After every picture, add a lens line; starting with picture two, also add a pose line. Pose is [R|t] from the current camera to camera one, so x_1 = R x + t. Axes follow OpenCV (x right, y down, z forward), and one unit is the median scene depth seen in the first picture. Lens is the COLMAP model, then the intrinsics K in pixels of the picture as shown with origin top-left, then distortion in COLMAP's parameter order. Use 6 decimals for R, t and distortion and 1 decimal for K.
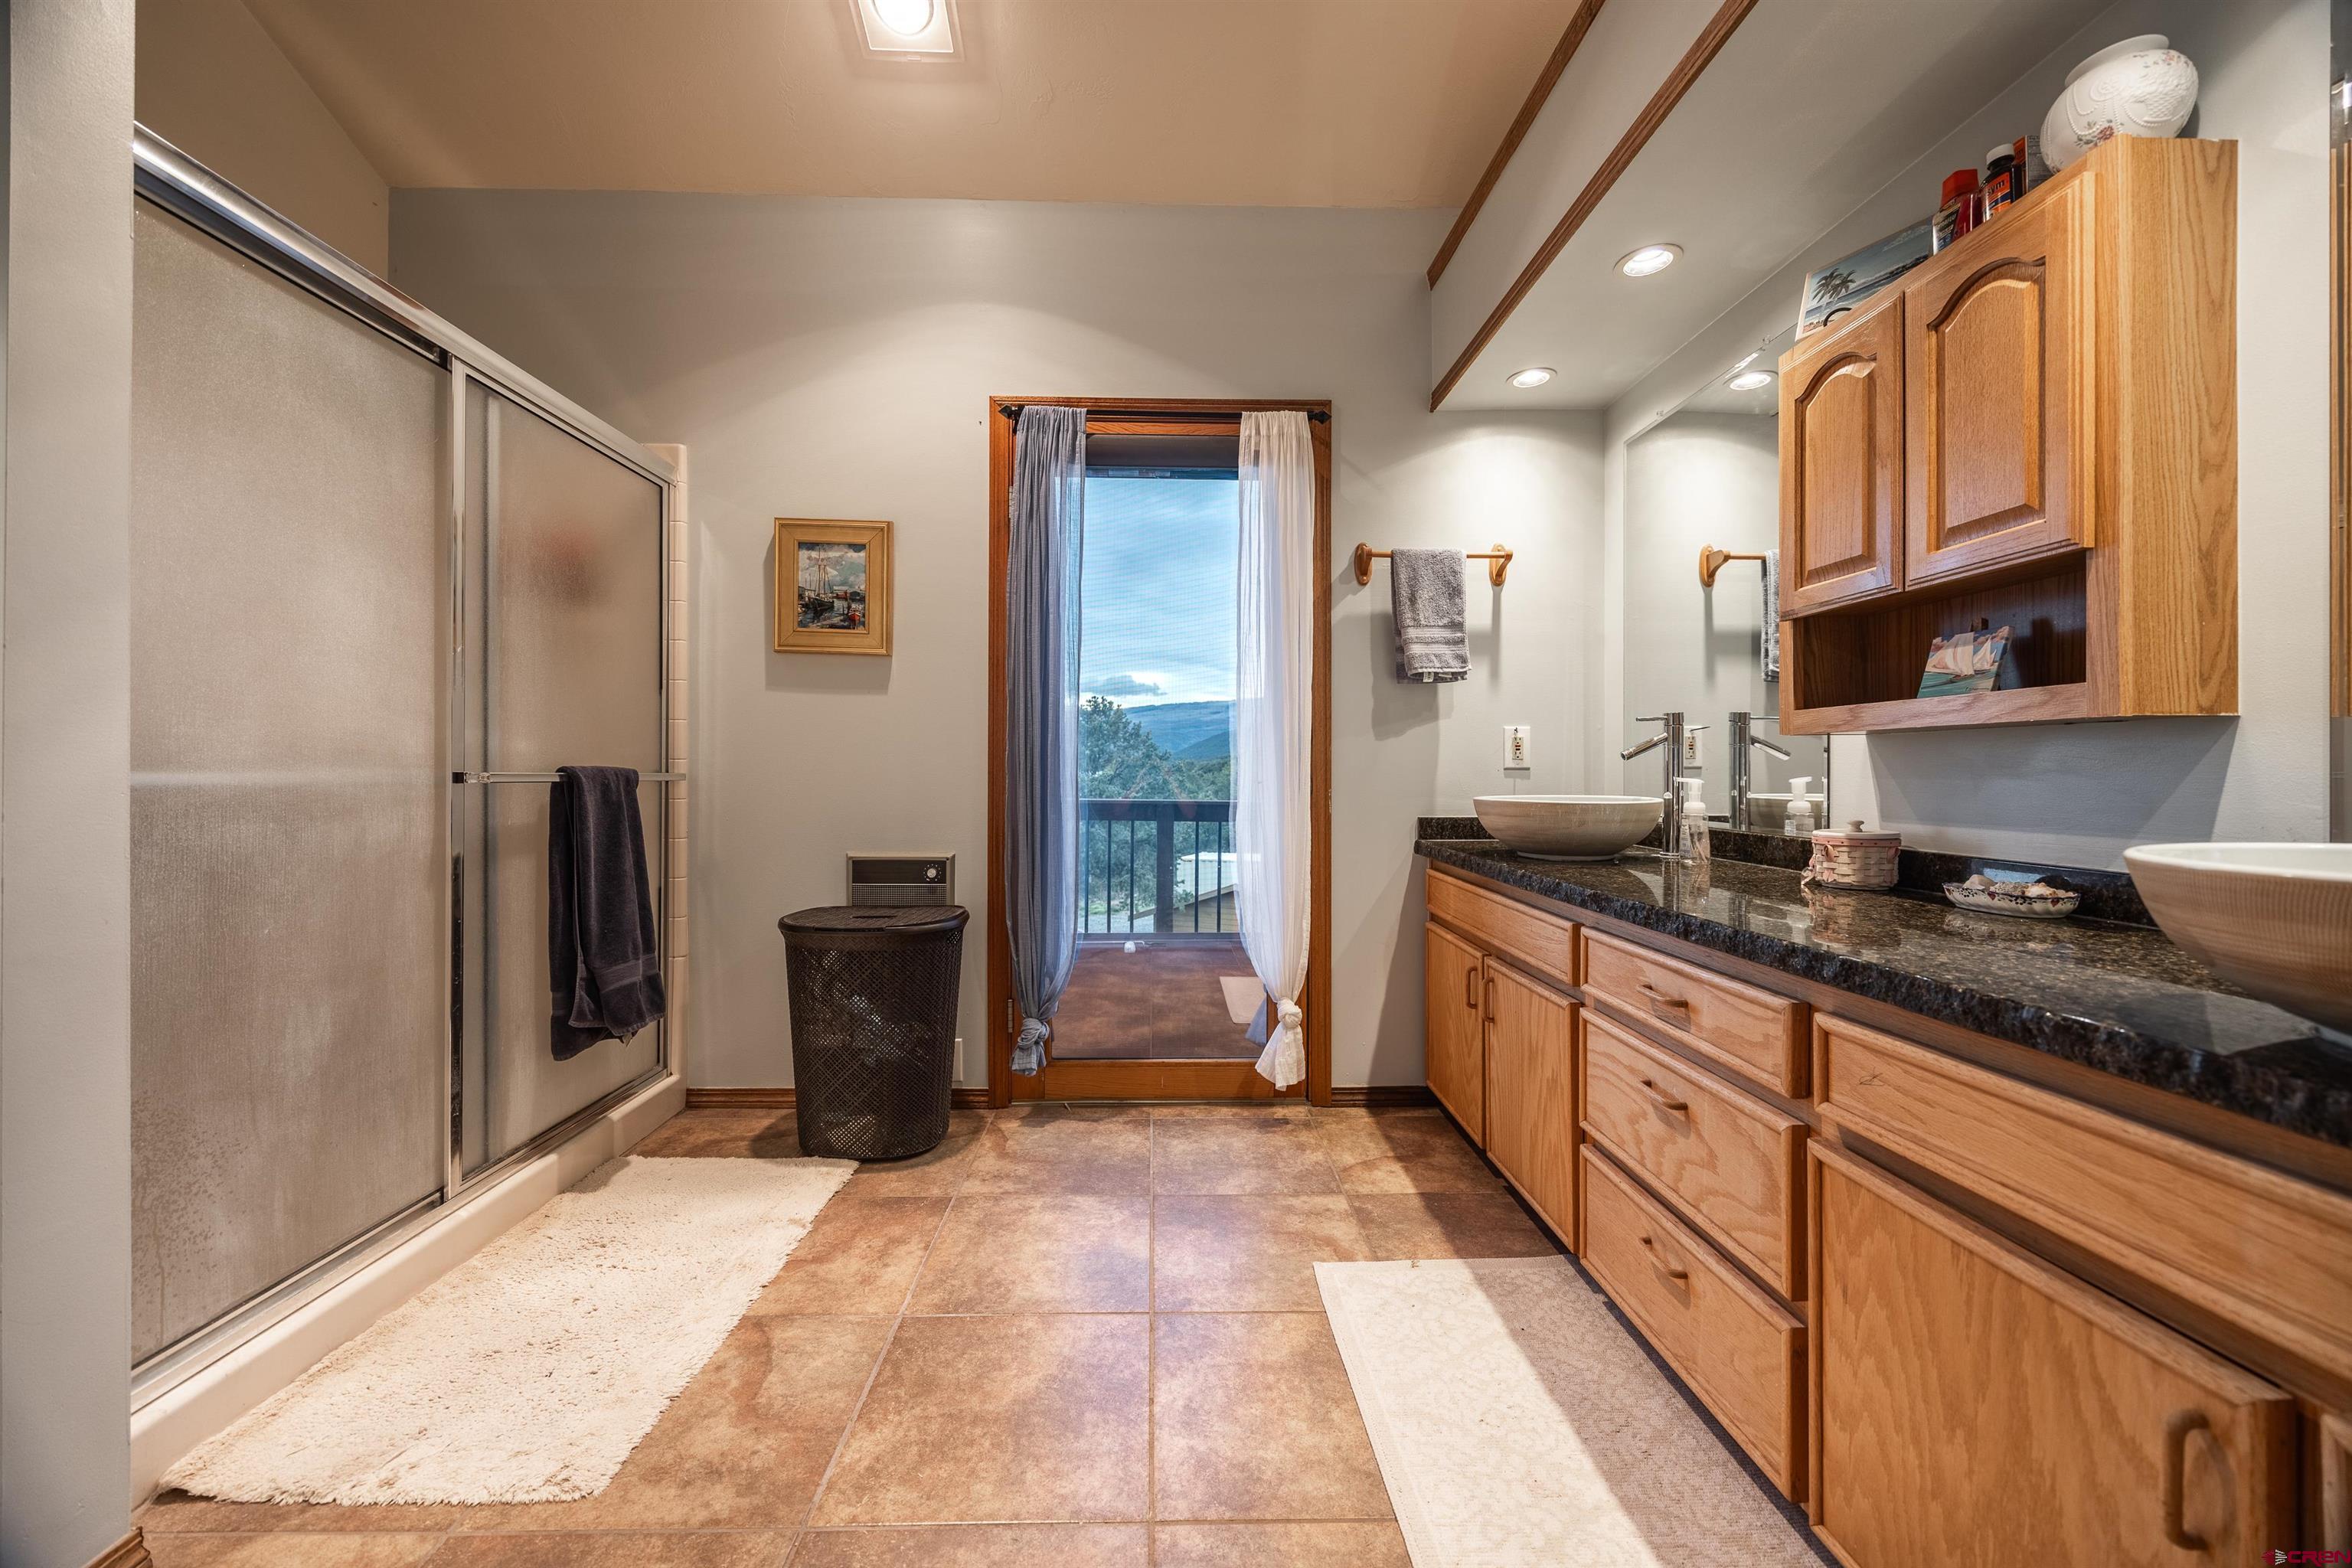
lens RADIAL K [[901.0, 0, 1173.3], [0, 901.0, 775.7], [0, 0, 1]] dist [-0.003928, 0.000101]
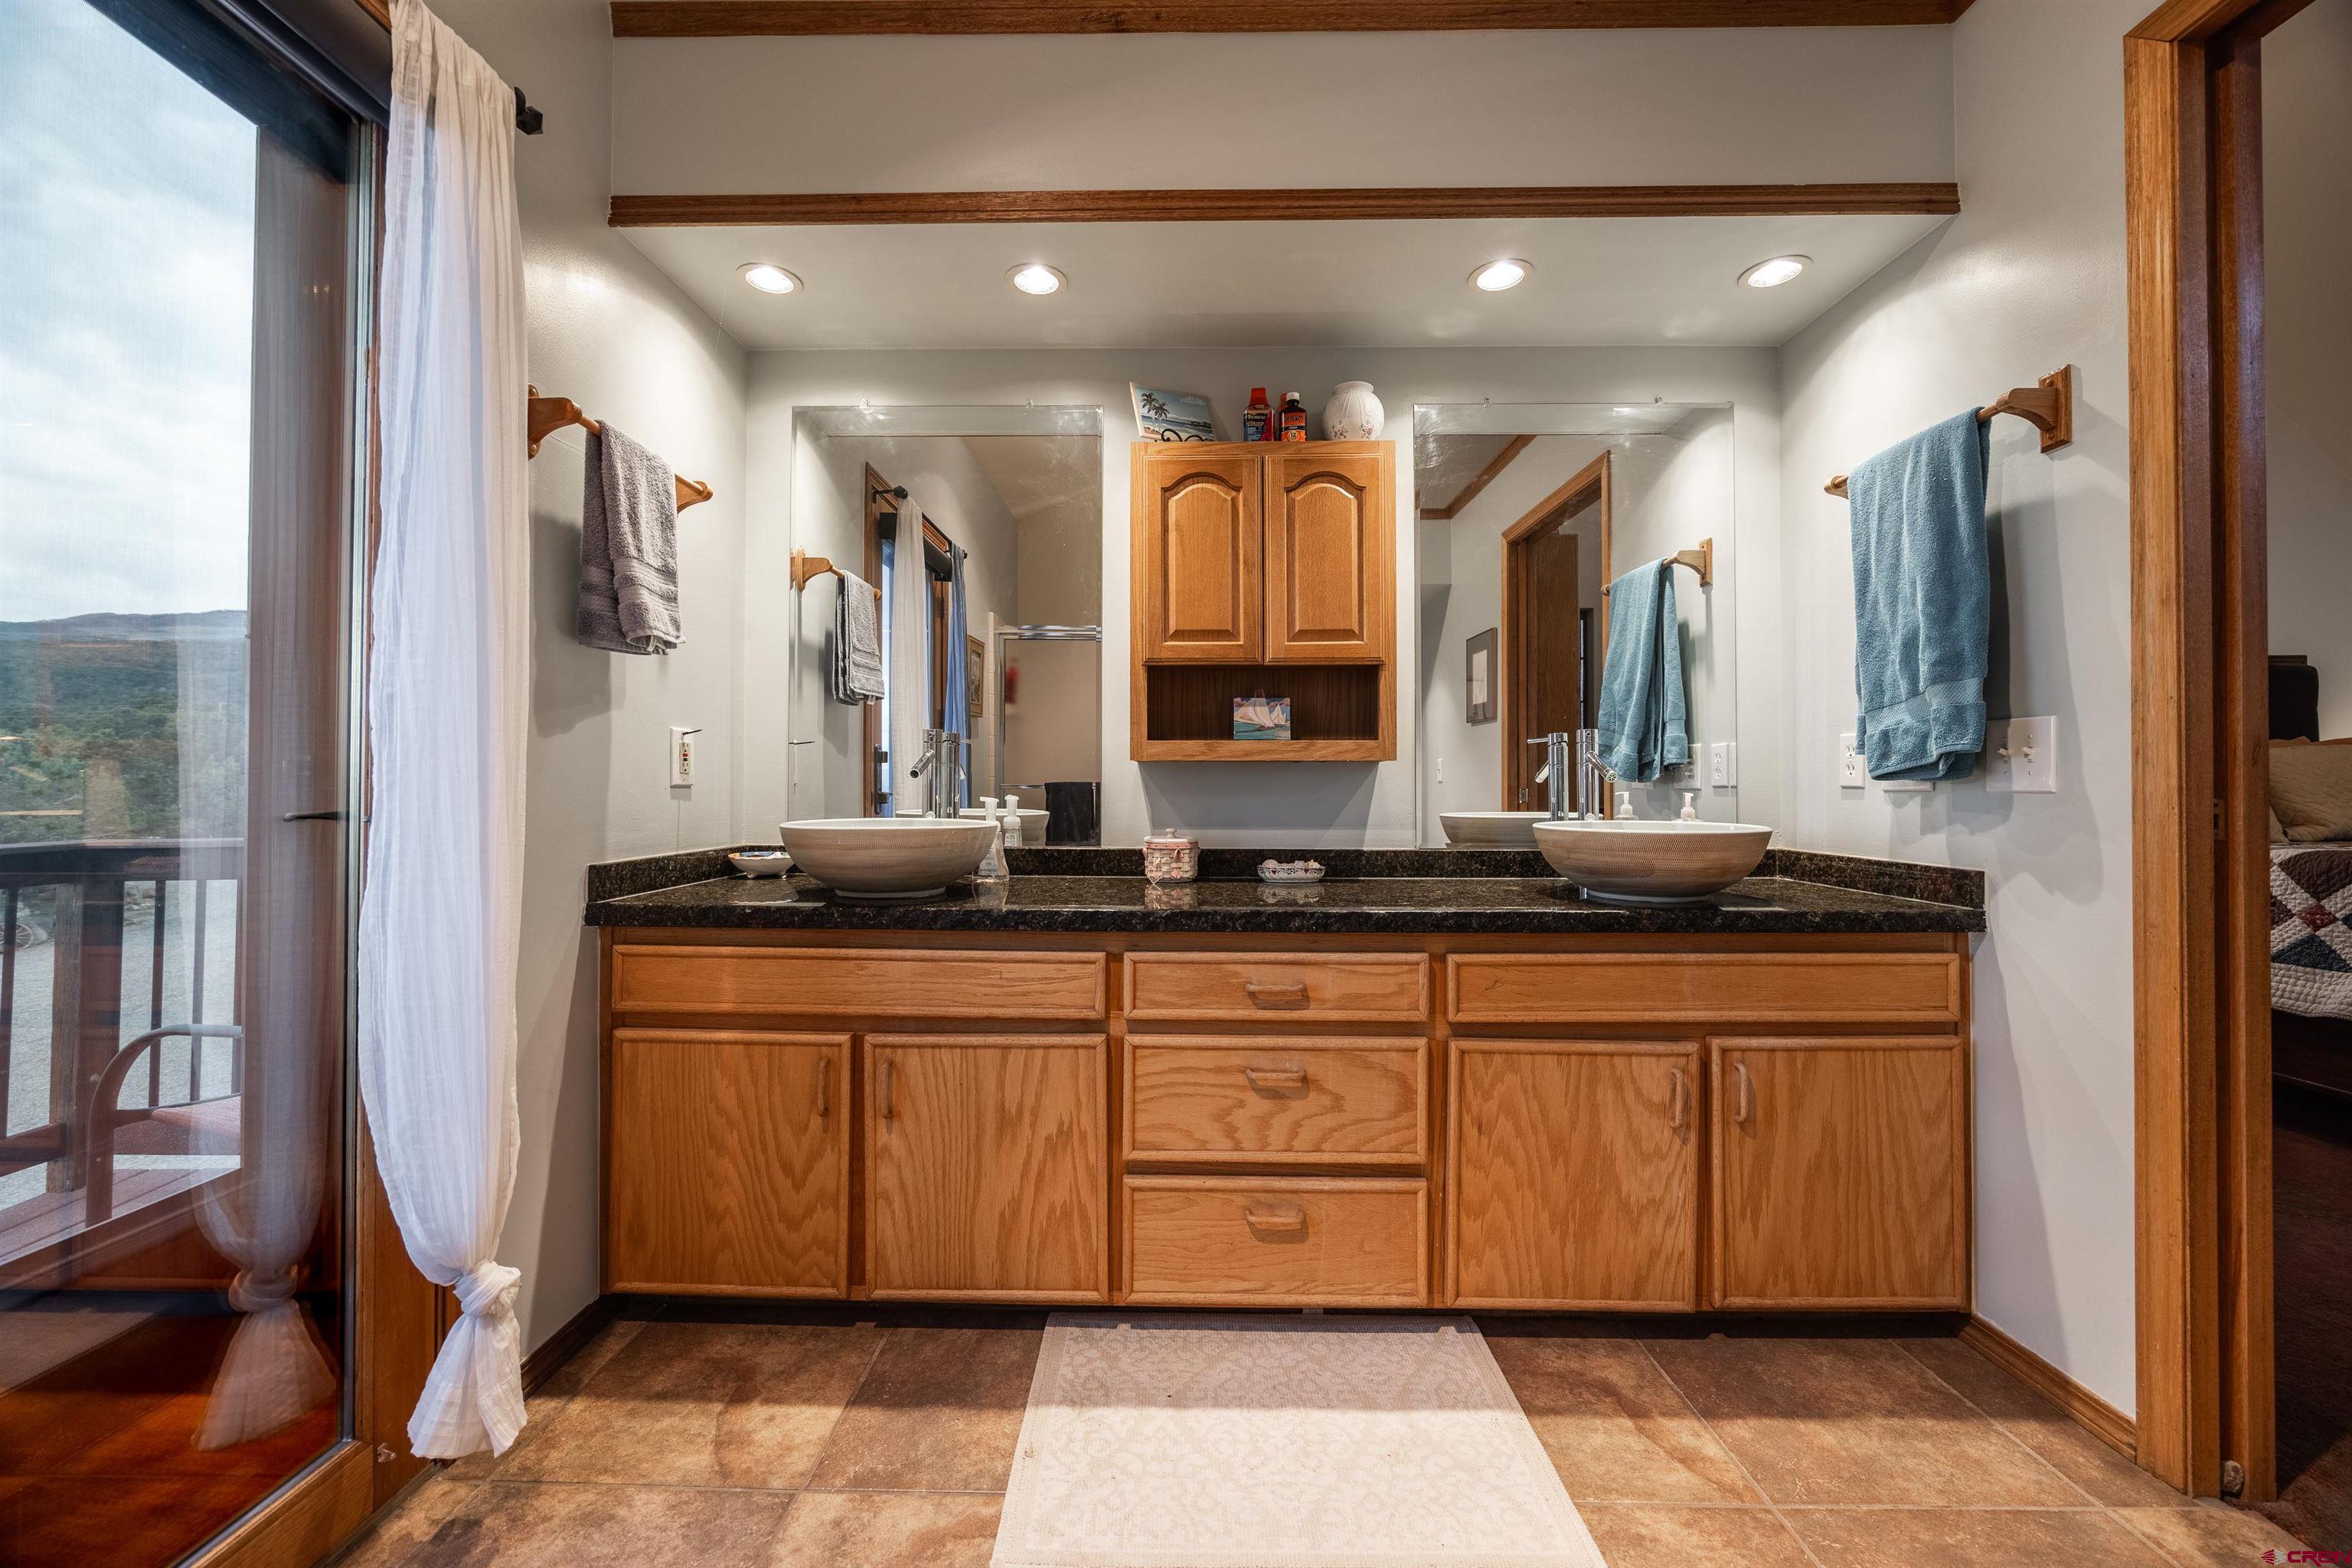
lens RADIAL K [[901.0, 0, 1173.3], [0, 901.0, 775.7], [0, 0, 1]] dist [-0.003928, 0.000101]
pose [[0.033634, 0.010646, 0.999378, -0.456498], [0.001986, 0.999941, -0.010719, -0.010672], [-0.999432, 0.002345, 0.033610, 0.809611]]
